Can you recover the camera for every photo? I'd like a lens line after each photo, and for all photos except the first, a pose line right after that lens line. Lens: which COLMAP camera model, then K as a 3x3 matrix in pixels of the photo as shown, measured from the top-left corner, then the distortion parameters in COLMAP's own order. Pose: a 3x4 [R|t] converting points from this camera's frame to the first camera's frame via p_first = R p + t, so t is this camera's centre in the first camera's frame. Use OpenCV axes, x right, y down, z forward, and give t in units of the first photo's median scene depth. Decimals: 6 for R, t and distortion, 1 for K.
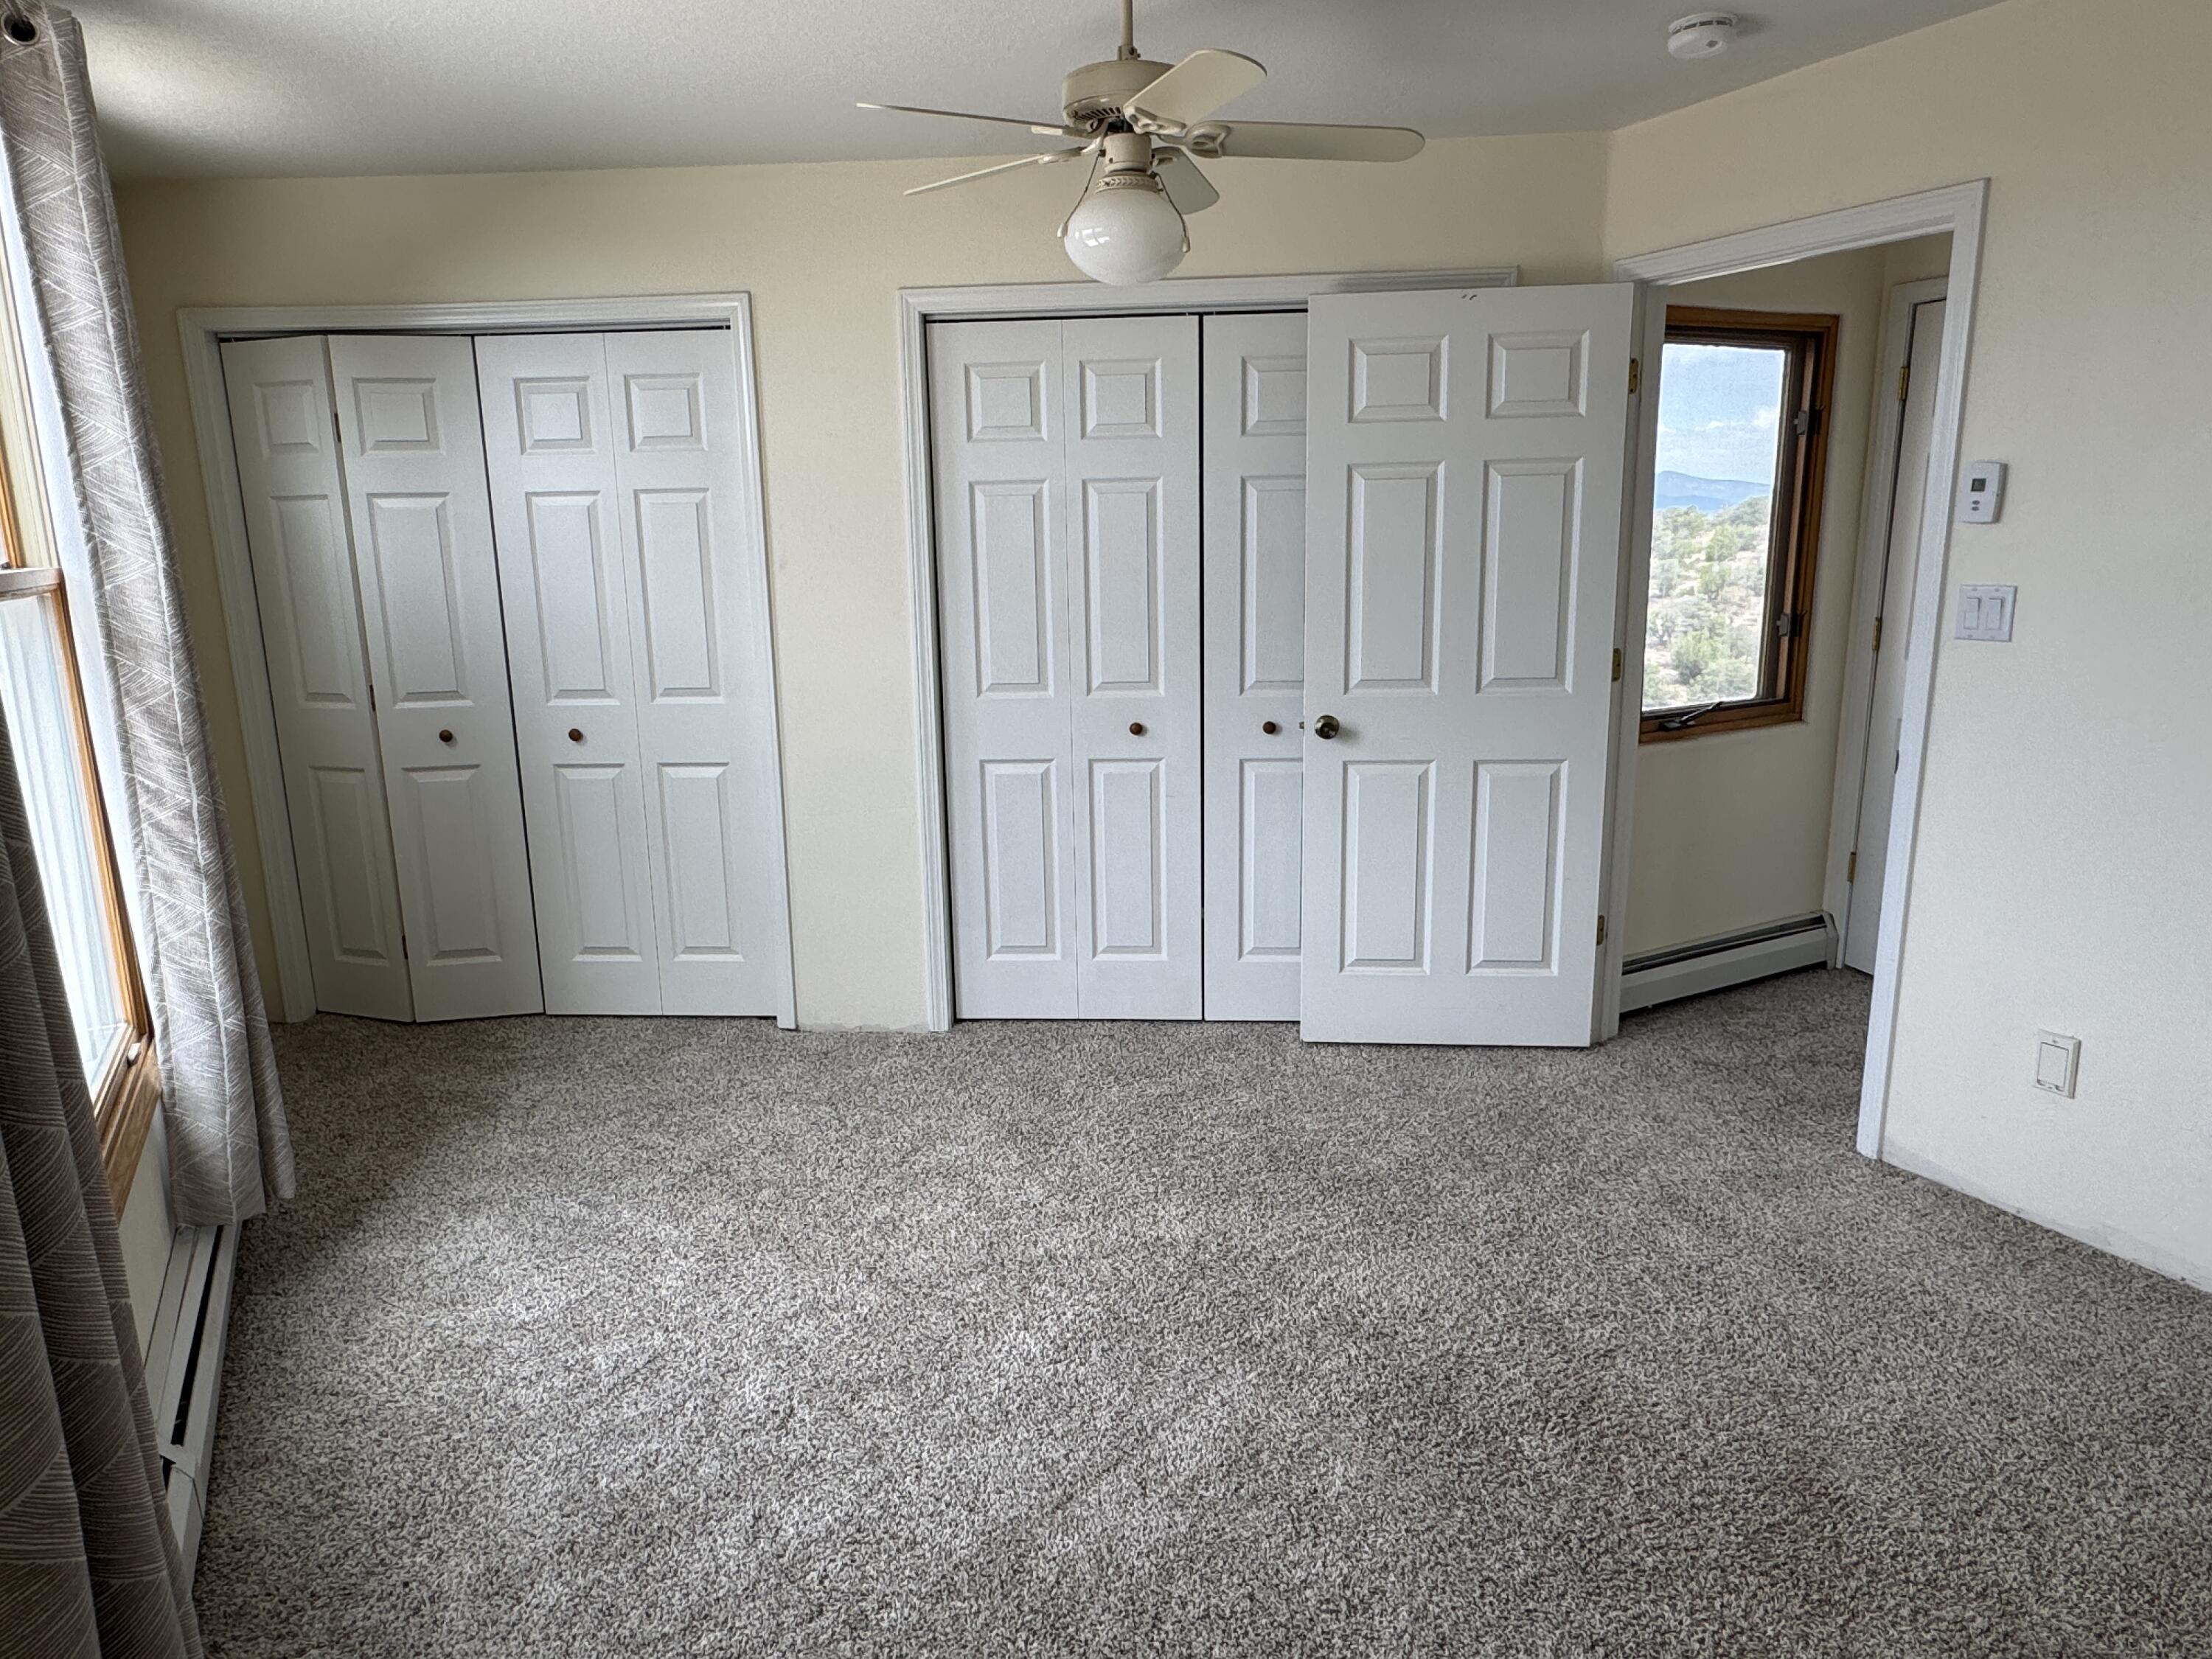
lens RADIAL K [[1391.7, 0, 1097.6], [0, 1391.7, 825.4], [0, 0, 1]] dist [0.004184, 0.002889]
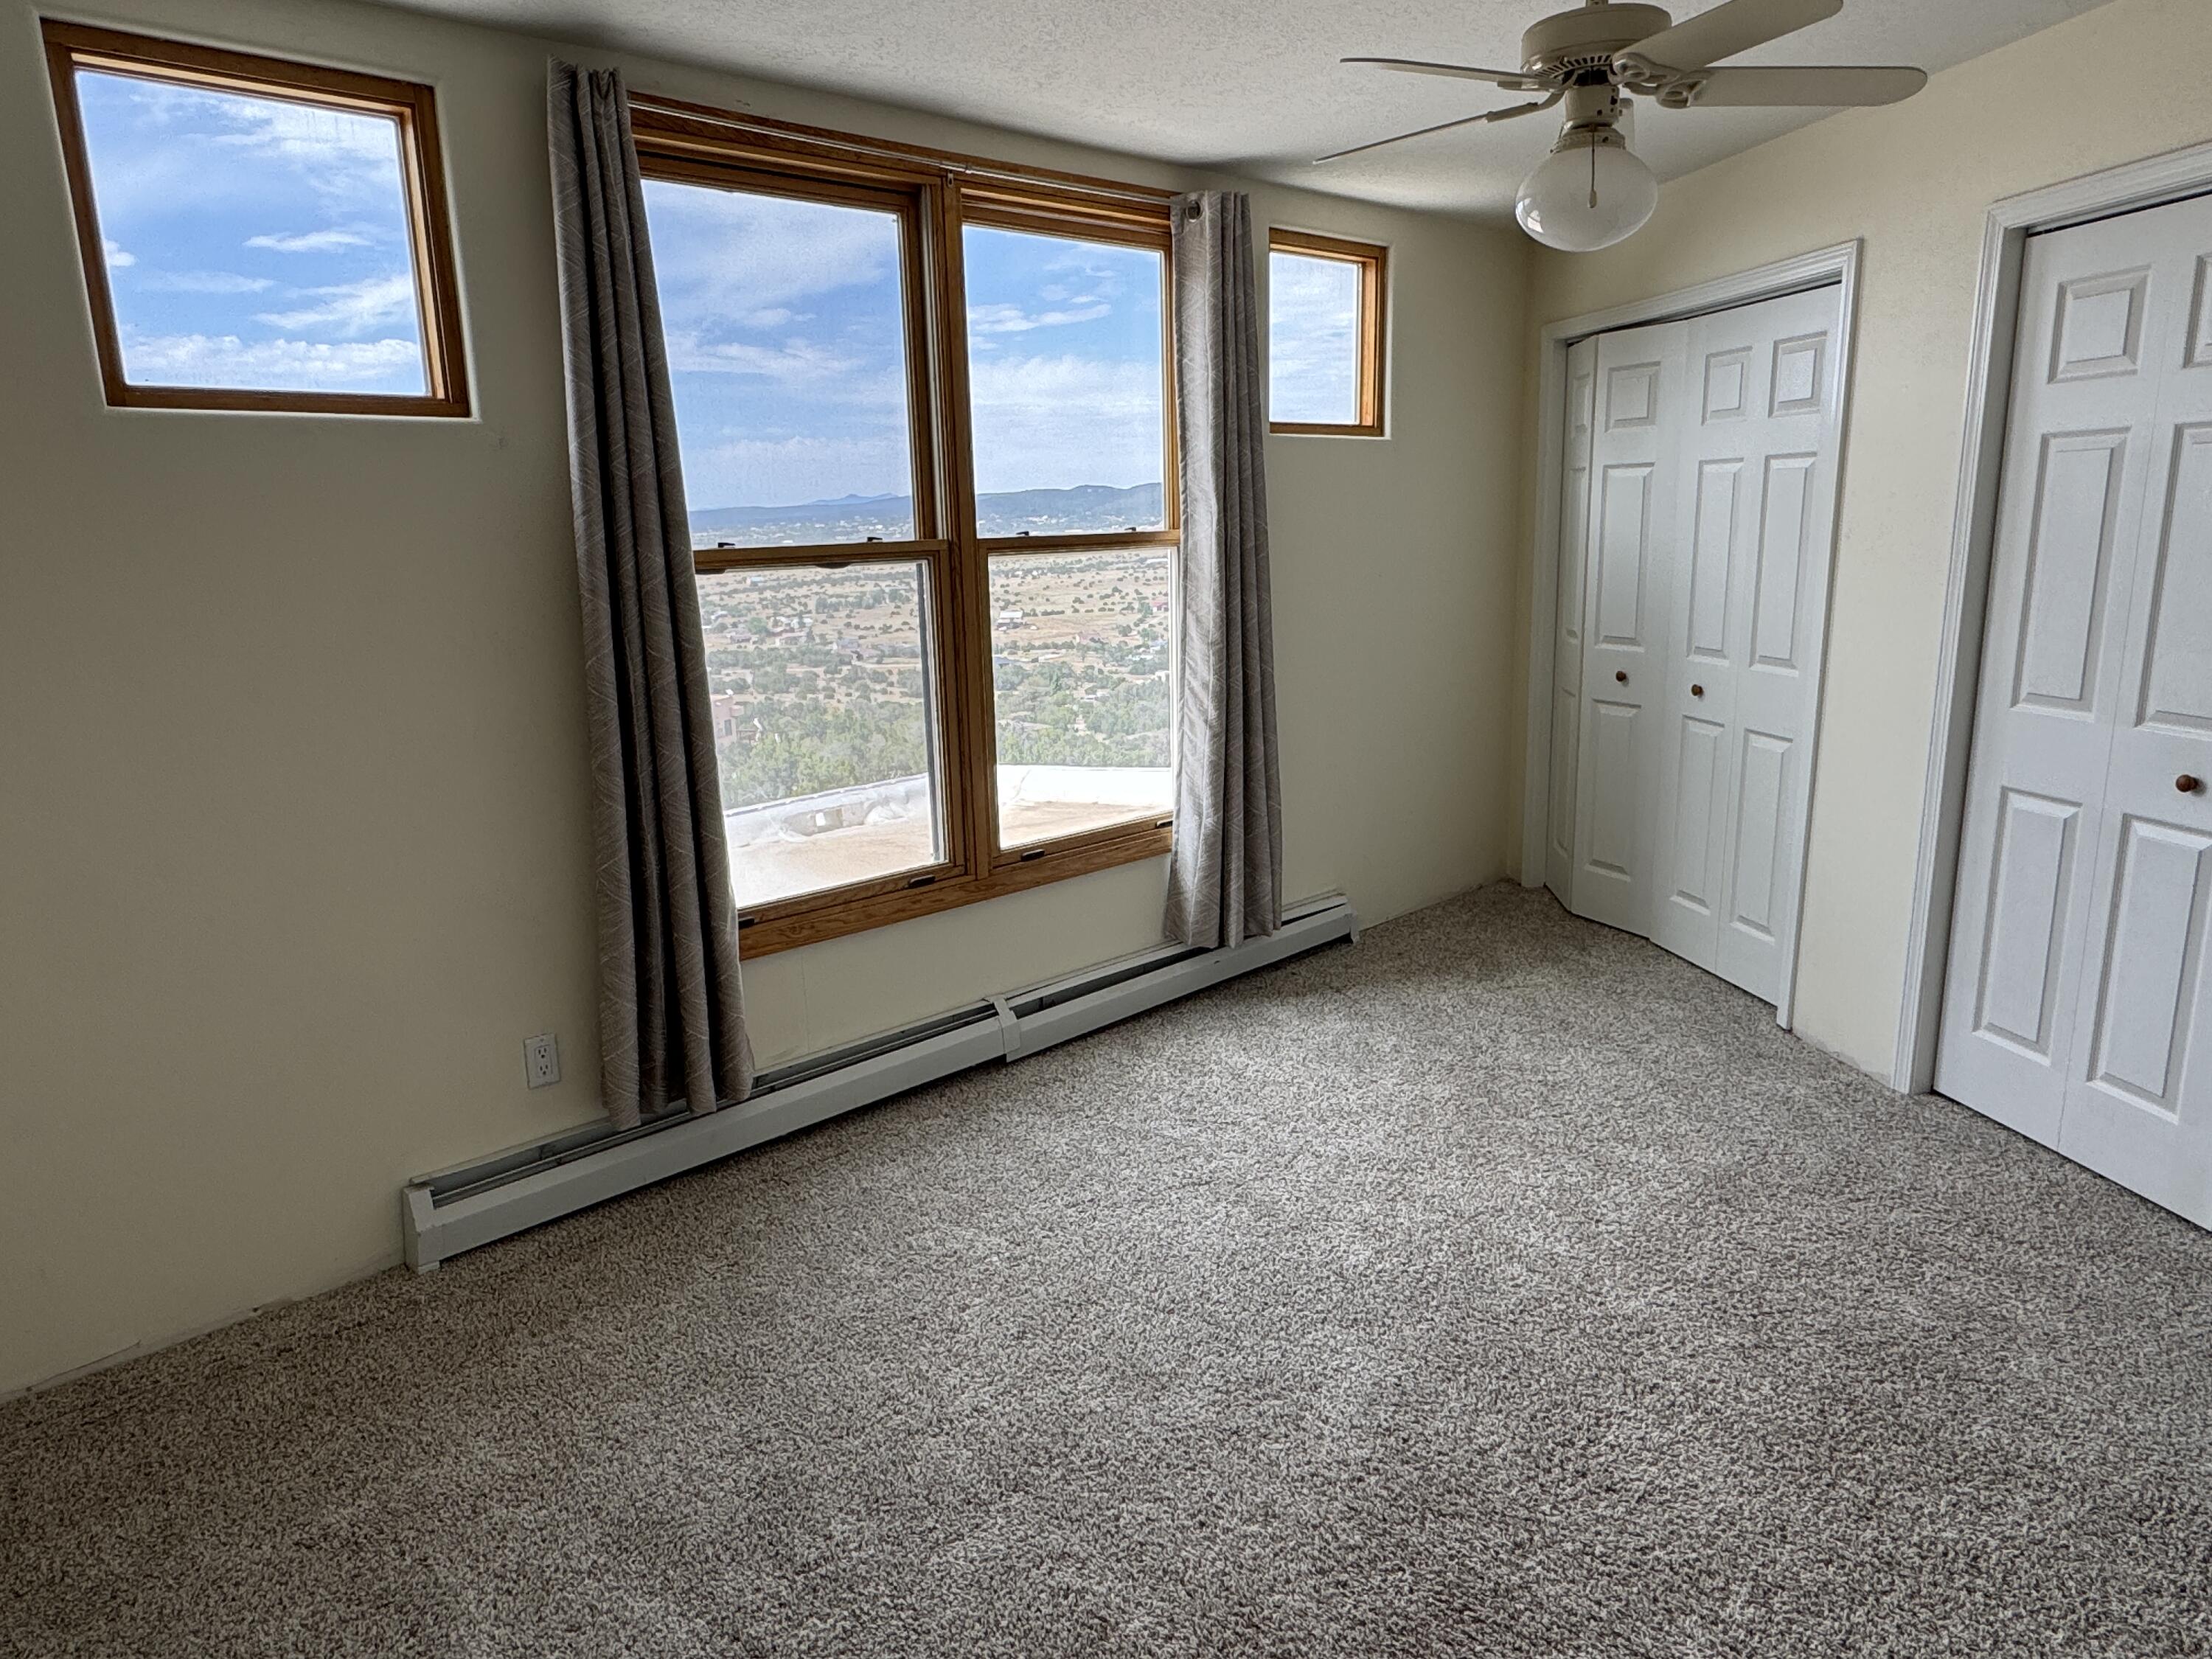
lens RADIAL K [[1391.7, 0, 1097.6], [0, 1391.7, 825.4], [0, 0, 1]] dist [0.004184, 0.002889]
pose [[0.256440, 0.222444, -0.940615, 0.550043], [-0.182065, 0.966854, 0.179013, -0.075231], [0.949258, 0.125347, 0.288439, 0.285236]]
